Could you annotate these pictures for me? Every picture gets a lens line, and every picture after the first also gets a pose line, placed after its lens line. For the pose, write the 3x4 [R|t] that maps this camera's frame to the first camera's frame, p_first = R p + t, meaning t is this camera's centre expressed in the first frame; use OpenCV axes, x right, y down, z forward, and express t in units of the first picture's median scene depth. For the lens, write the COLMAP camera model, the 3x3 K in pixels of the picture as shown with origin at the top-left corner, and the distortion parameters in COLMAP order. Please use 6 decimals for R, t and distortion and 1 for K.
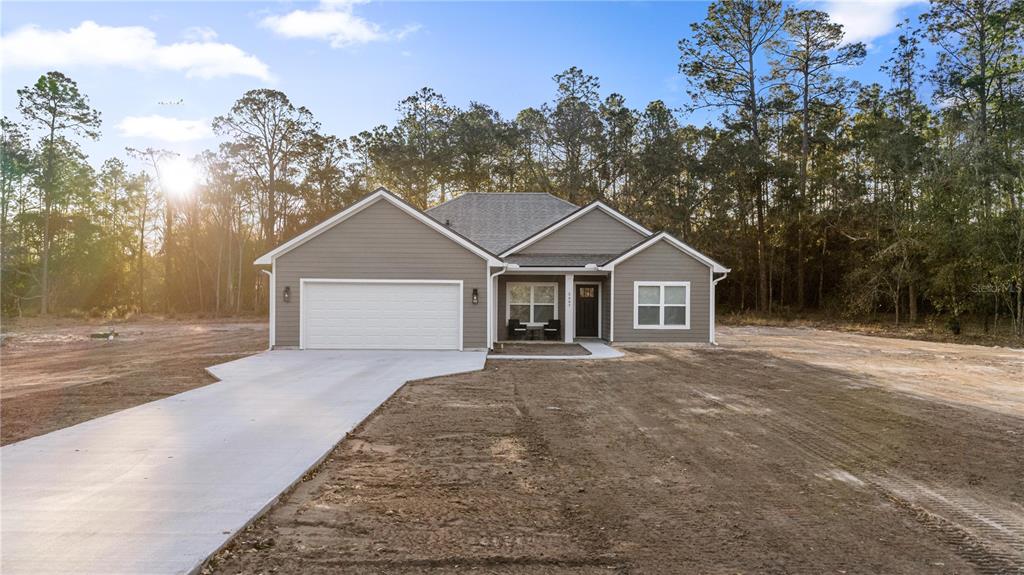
lens RADIAL K [[845.9, 0, 511.1], [0, 845.9, 290.2], [0, 0, 1]] dist [0.011111, -0.000516]
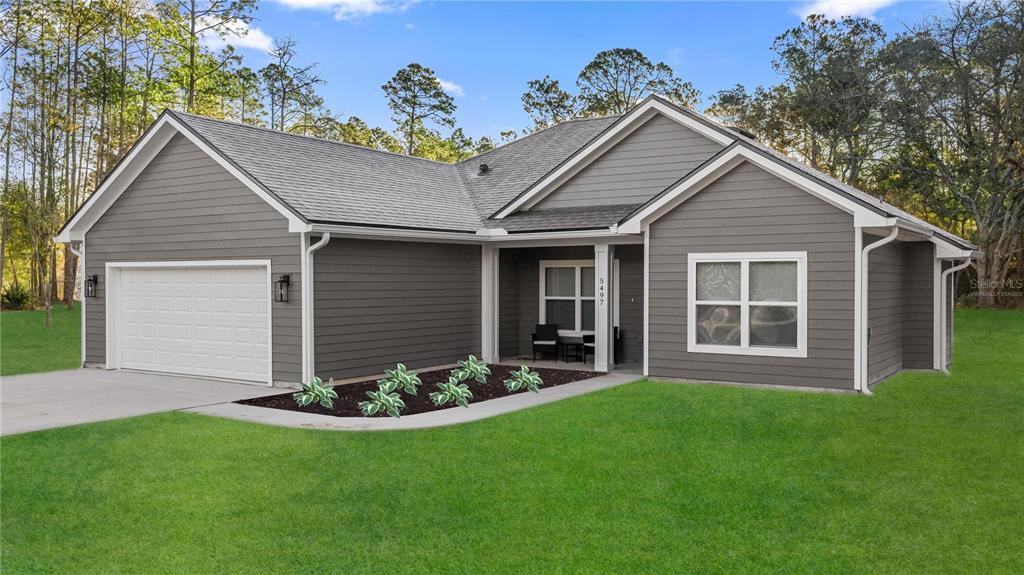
lens RADIAL K [[845.9, 0, 513.0], [0, 845.9, 285.6], [0, 0, 1]] dist [0.011111, -0.000516]
pose [[0.823725, -0.004803, -0.566969, 0.336262], [0.013128, 0.999858, 0.010604, 0.001267], [0.566838, -0.016179, 0.823671, 0.547652]]
